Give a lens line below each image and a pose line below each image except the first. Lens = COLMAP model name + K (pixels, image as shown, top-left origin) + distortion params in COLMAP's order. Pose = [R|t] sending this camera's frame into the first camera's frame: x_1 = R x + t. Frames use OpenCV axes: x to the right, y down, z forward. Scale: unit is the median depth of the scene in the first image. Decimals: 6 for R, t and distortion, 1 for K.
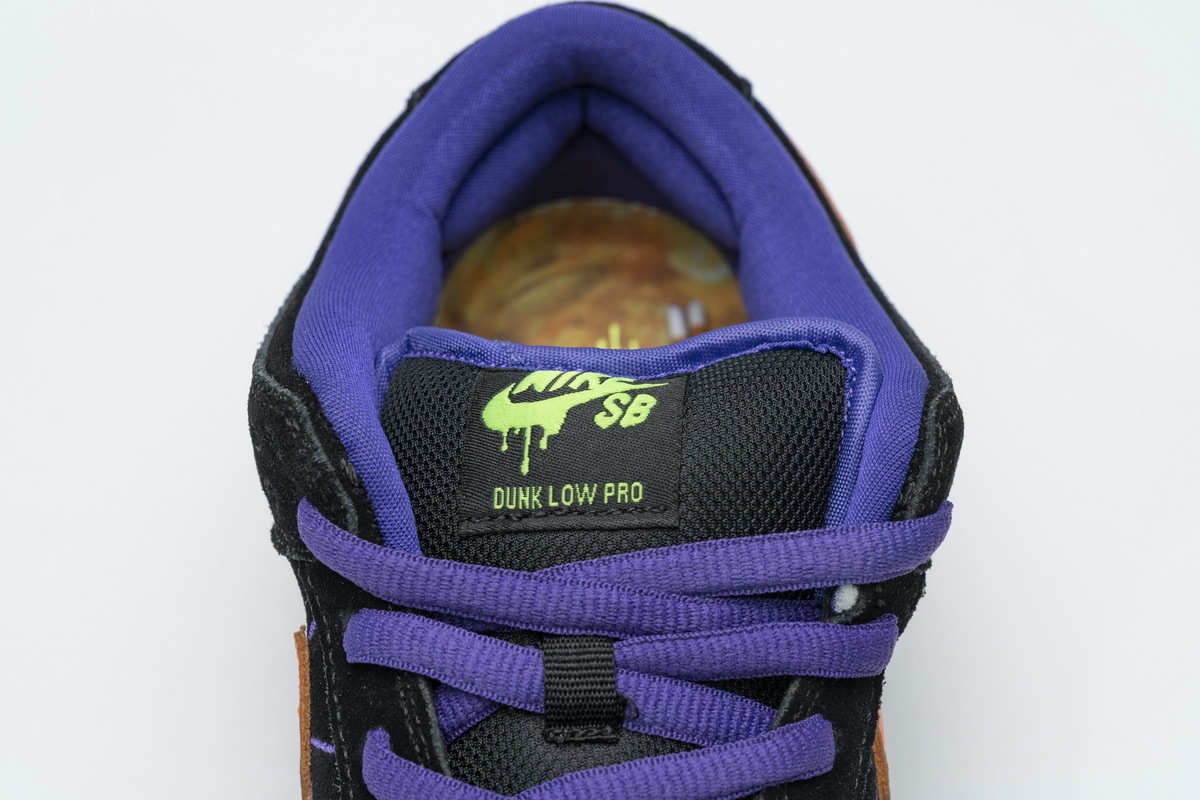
lens RADIAL K [[2364.2, 0, 600.0], [0, 2364.2, 400.0], [0, 0, 1]] dist [0.010826, -0.149588]
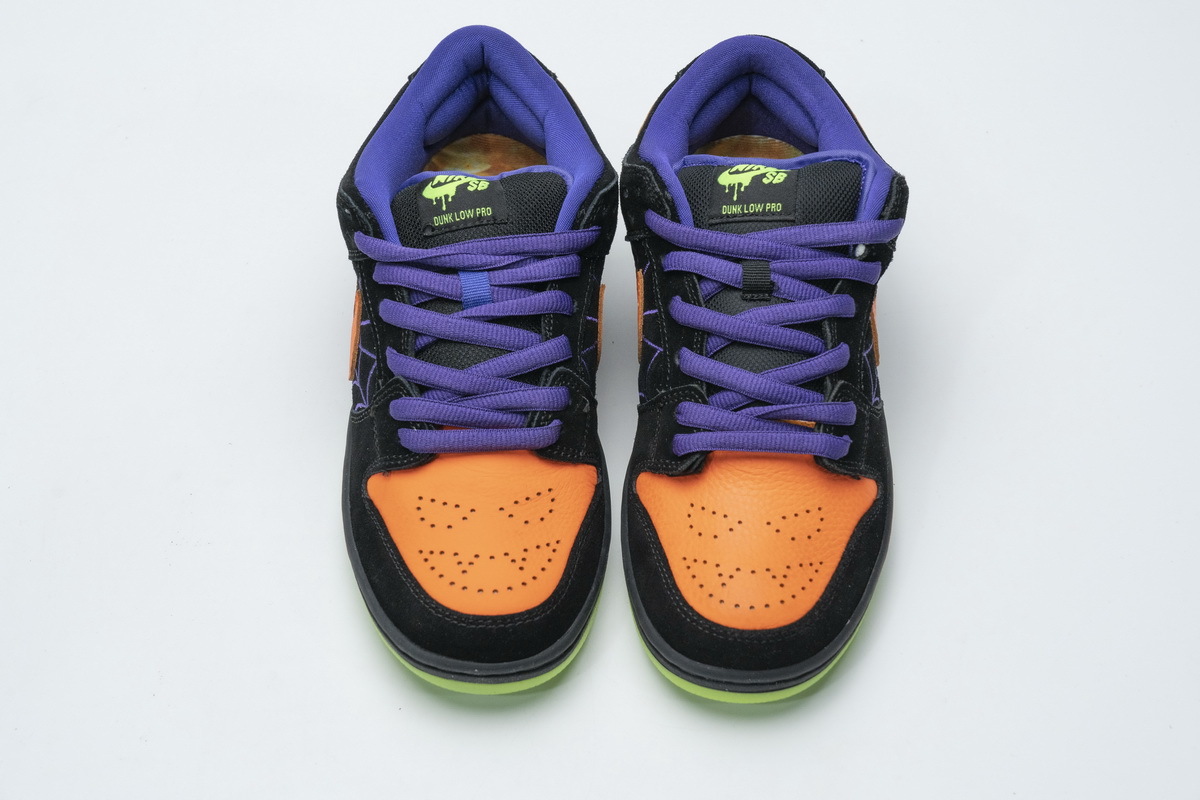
lens RADIAL K [[2408.1, 0, 600.0], [0, 2408.1, 400.0], [0, 0, 1]] dist [0.190373, -0.083912]
pose [[0.999590, 0.020393, -0.020116, -0.121135], [-0.022356, 0.994456, -0.102747, 0.518754], [0.017909, 0.103154, 0.994504, -1.583690]]
